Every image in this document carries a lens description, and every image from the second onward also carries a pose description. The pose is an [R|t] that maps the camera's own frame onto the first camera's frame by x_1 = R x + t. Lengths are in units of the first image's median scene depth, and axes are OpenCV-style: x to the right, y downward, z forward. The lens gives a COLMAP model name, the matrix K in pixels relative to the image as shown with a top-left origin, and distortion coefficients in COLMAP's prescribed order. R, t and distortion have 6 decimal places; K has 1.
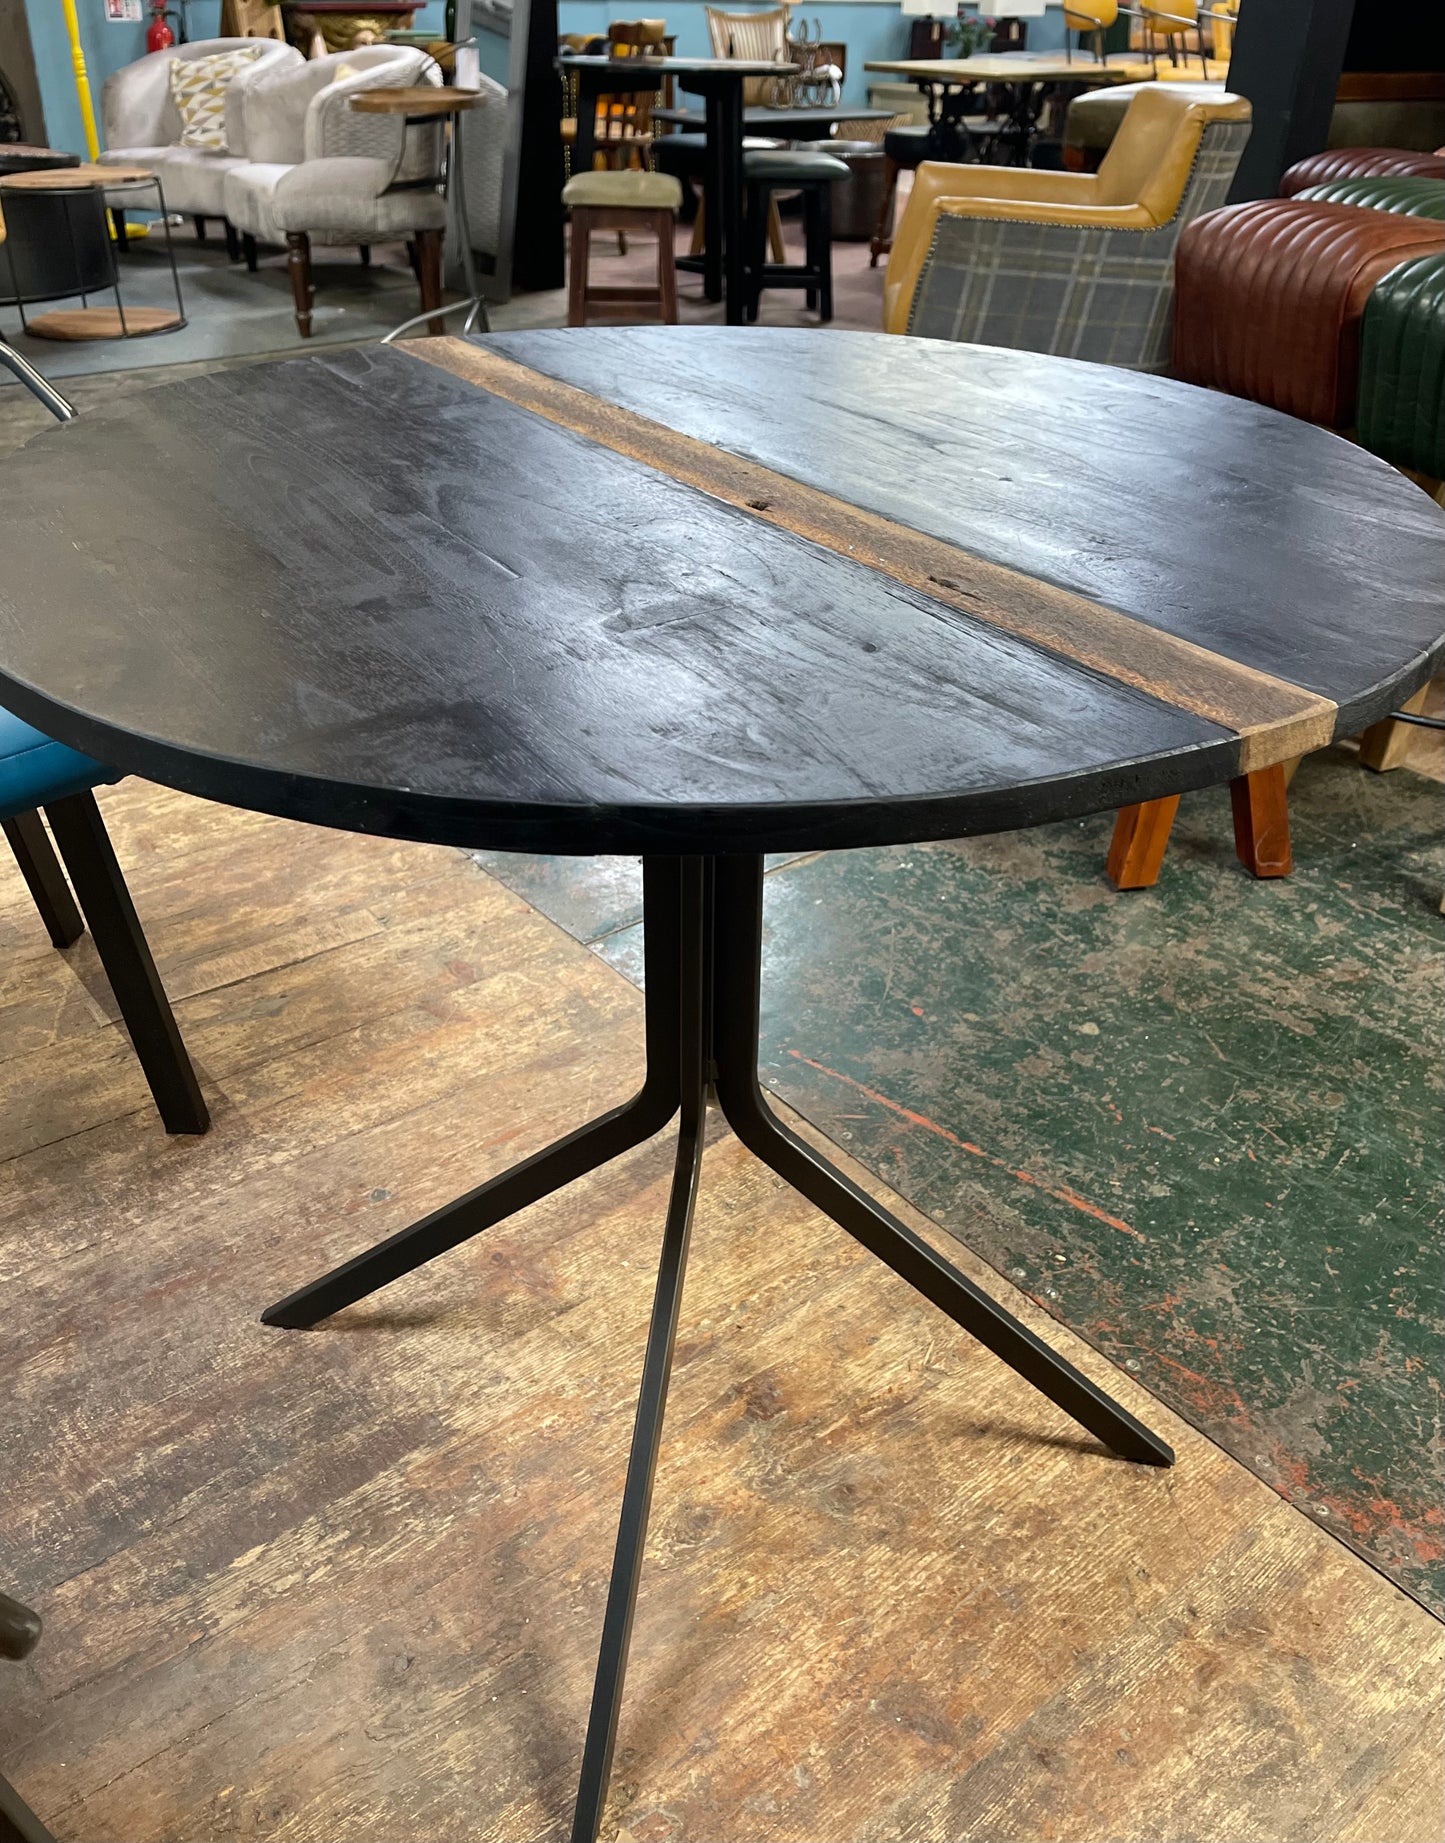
lens RADIAL K [[1492.6, 0, 717.5], [0, 1492.6, 921.9], [0, 0, 1]] dist [0.059639, -0.066360]
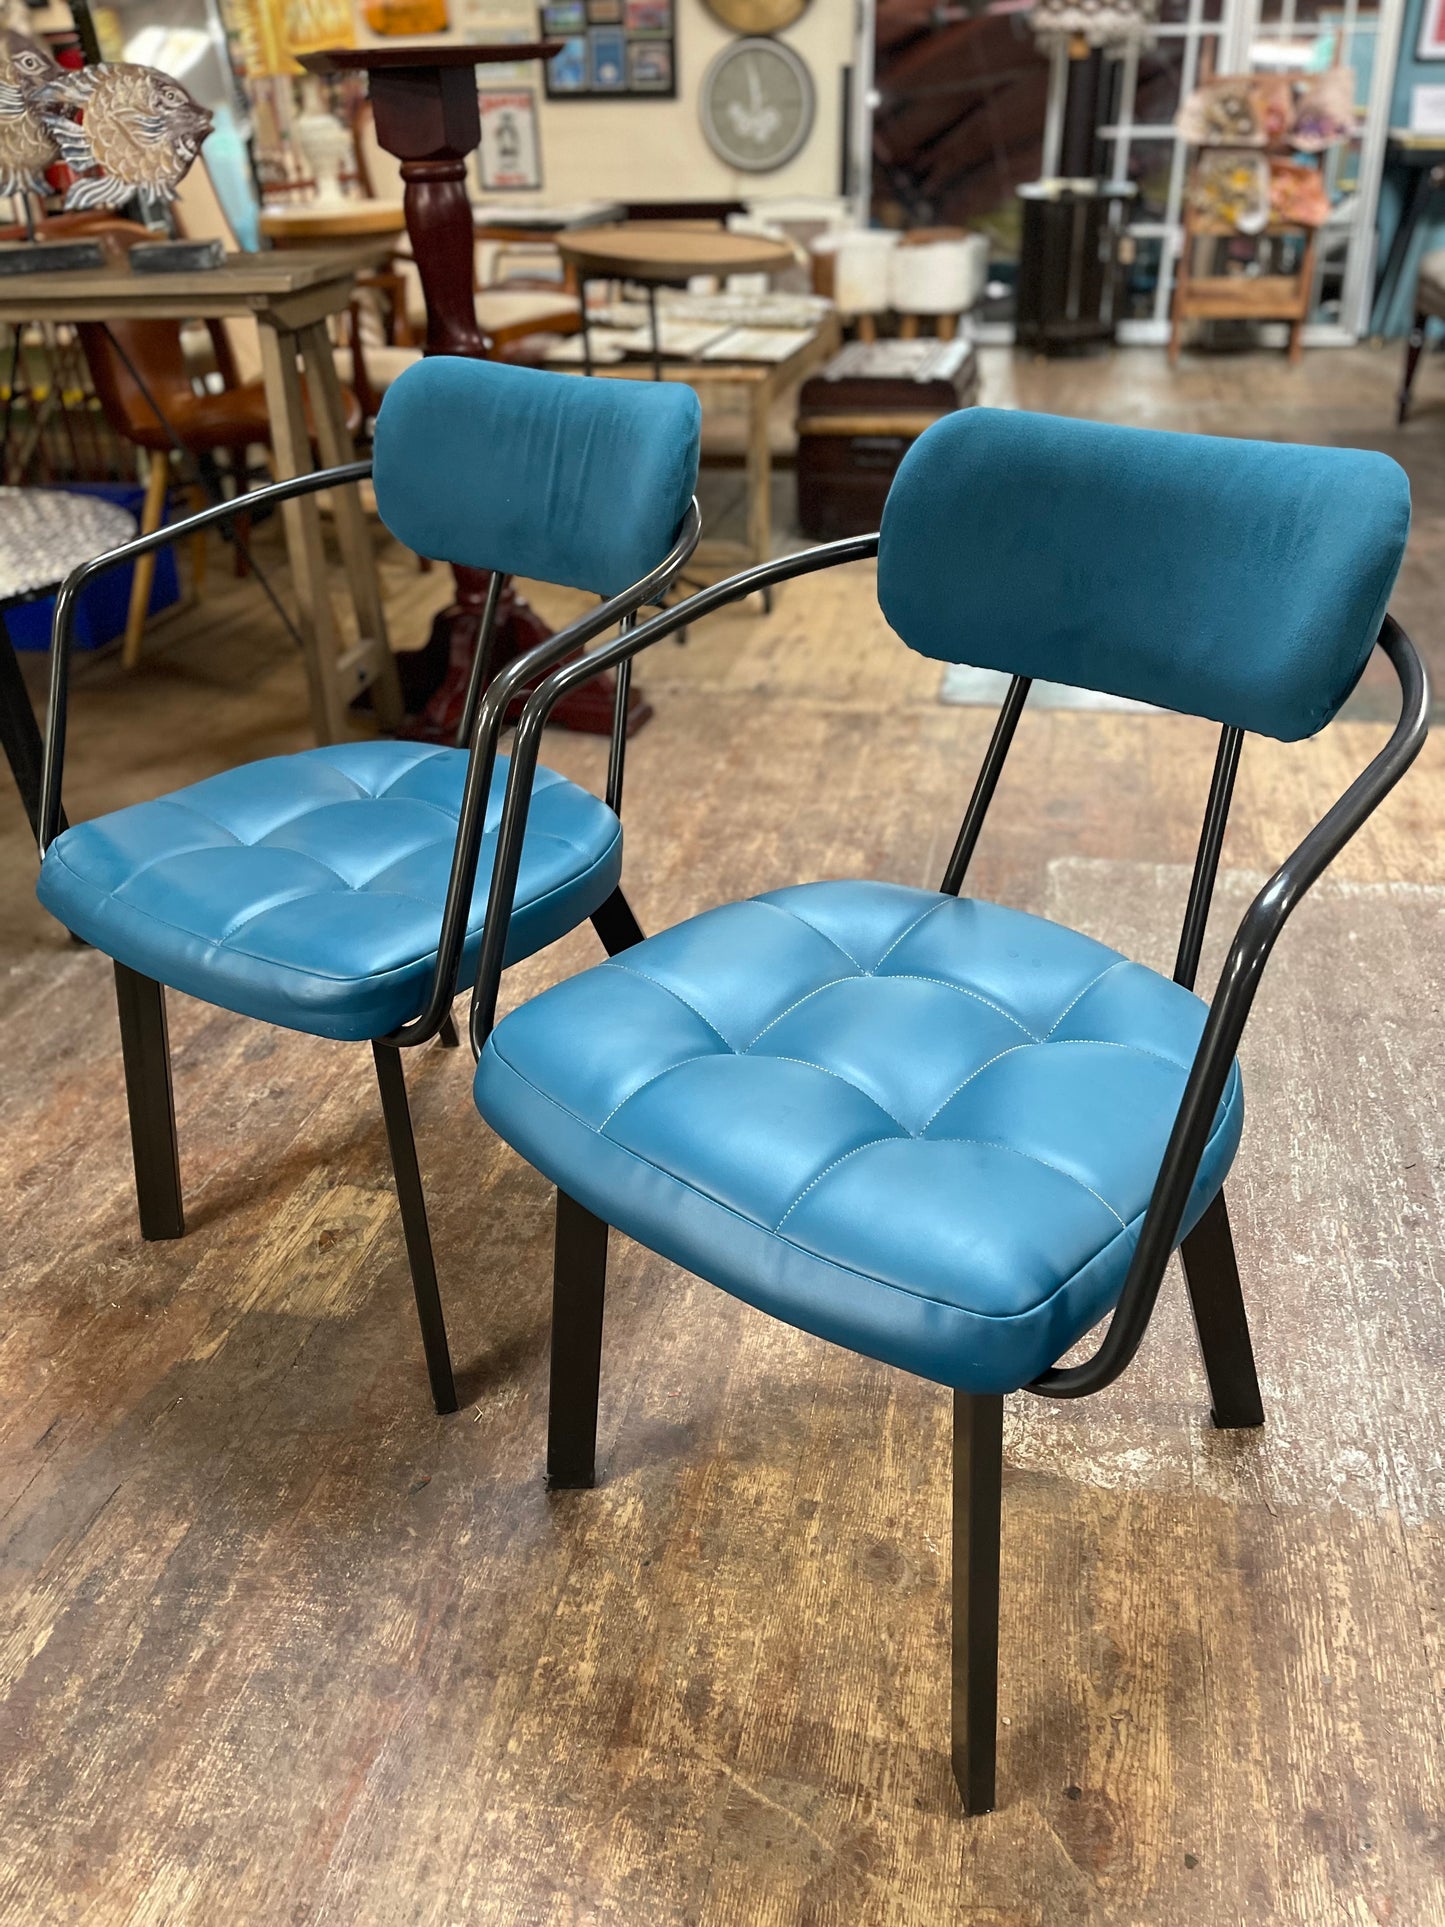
lens RADIAL K [[1443.5, 0, 715.2], [0, 1443.5, 986.6], [0, 0, 1]] dist [0.071808, -0.103481]
pose [[-0.771865, 0.335408, -0.540116, -0.247496], [-0.324129, 0.523245, 0.788134, -0.709425], [0.546959, 0.783401, -0.295159, 1.082572]]
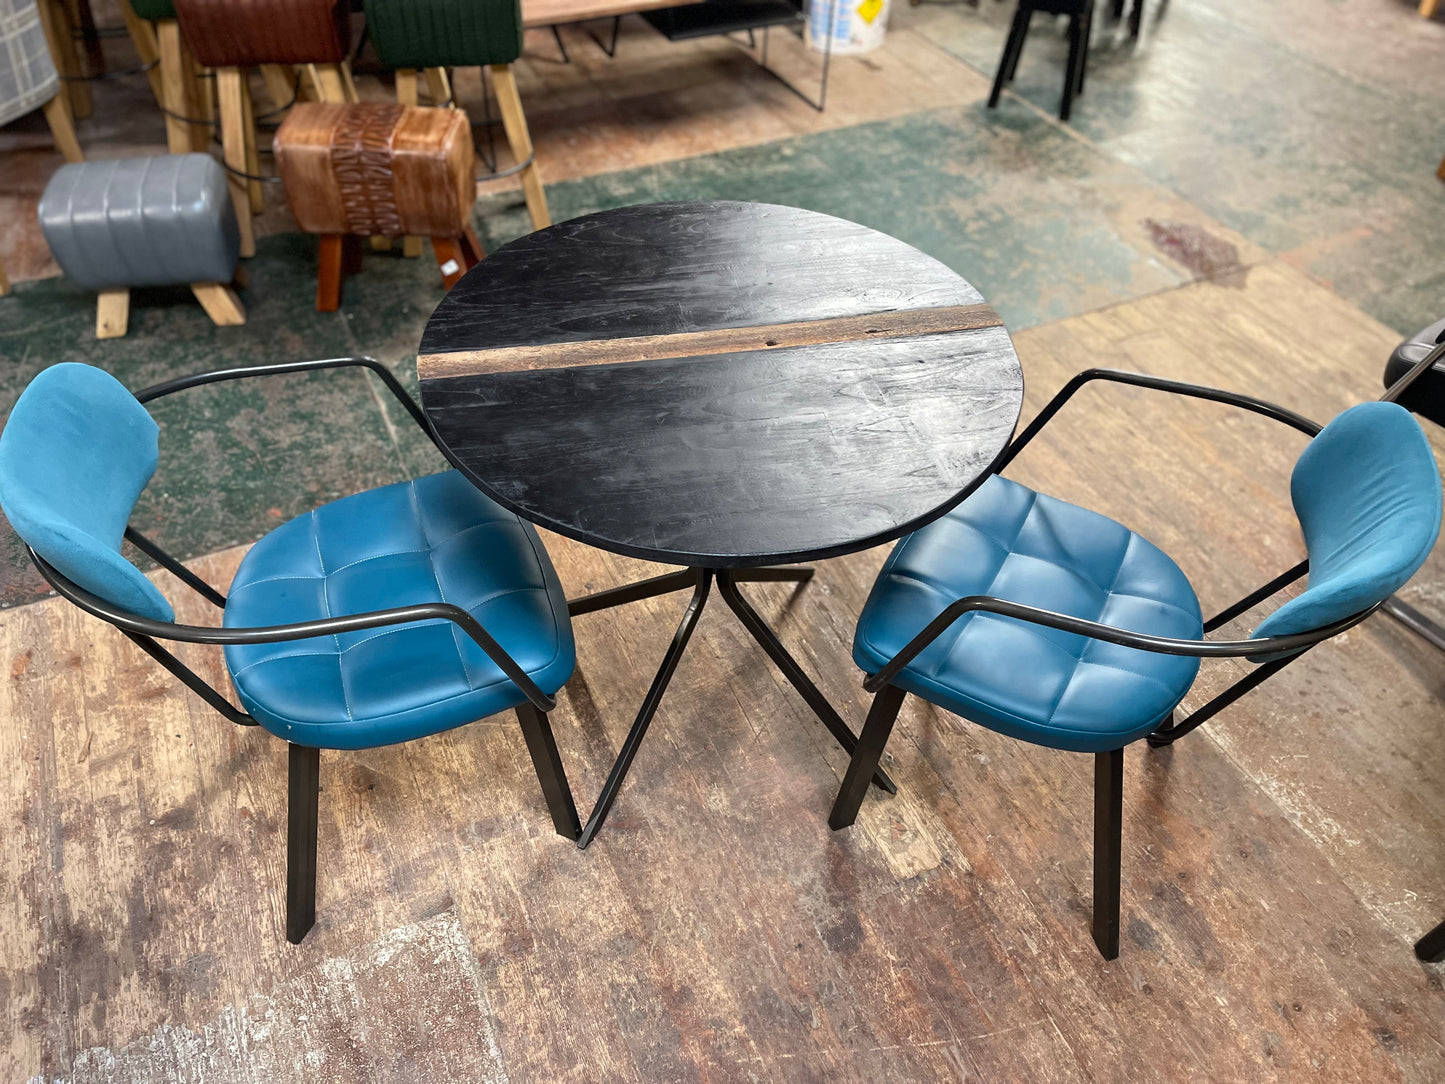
lens RADIAL K [[1113.0, 0, 732.7], [0, 1113.0, 547.9], [0, 0, 1]] dist [0.089709, -0.132333]
pose [[0.213346, -0.688278, 0.693367, -1.433324], [0.499511, 0.686777, 0.528039, -0.680572], [-0.839626, 0.233689, 0.490324, 0.056284]]
